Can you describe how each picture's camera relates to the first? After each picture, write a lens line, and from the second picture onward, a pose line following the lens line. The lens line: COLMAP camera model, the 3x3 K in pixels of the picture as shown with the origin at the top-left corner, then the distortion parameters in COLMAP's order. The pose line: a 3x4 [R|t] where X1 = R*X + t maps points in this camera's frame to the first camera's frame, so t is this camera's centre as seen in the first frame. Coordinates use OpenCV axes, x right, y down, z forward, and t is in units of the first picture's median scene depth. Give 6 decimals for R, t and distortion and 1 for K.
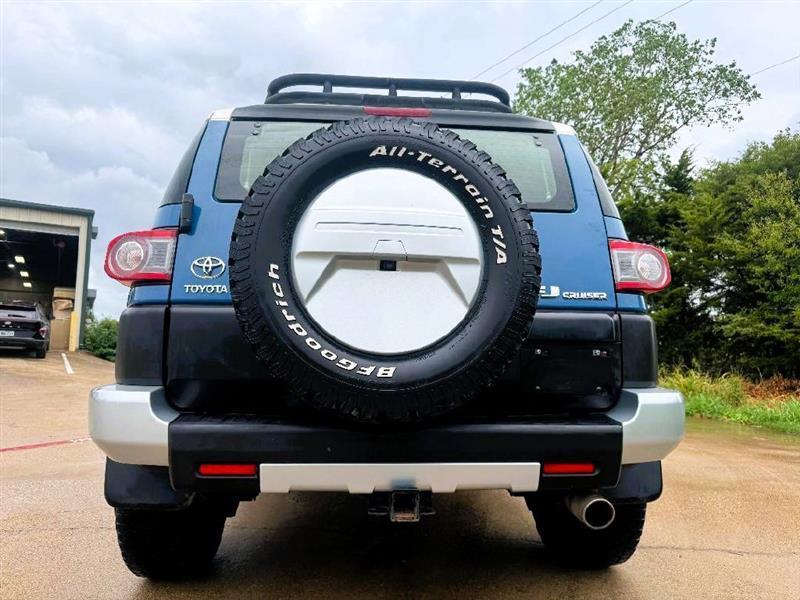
lens RADIAL K [[567.2, 0, 405.5], [0, 567.2, 300.6], [0, 0, 1]] dist [0.043217, -0.032756]
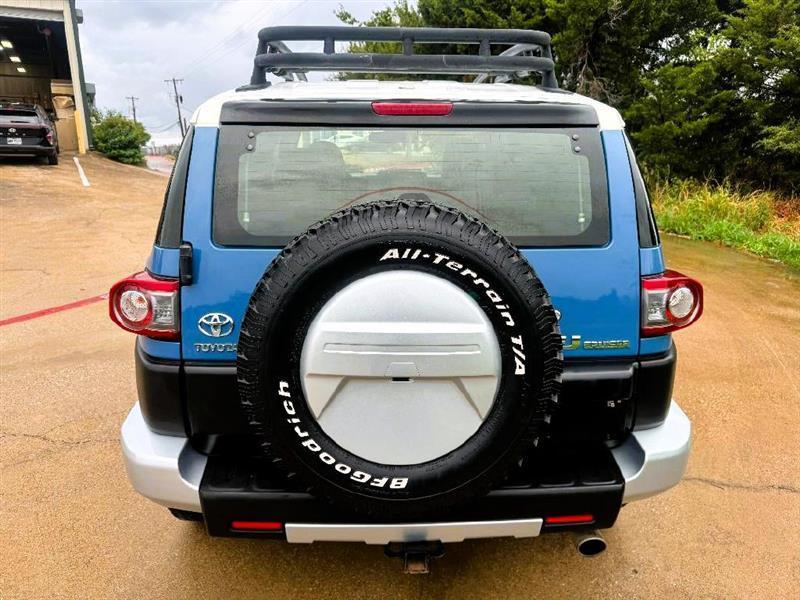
lens RADIAL K [[571.8, 0, 399.6], [0, 571.8, 304.6], [0, 0, 1]] dist [0.019318, -0.005334]
pose [[0.999270, 0.011906, -0.036308, 0.000949], [0.002118, 0.931492, 0.363755, -0.500130], [0.038151, -0.363567, 0.930787, 0.132490]]
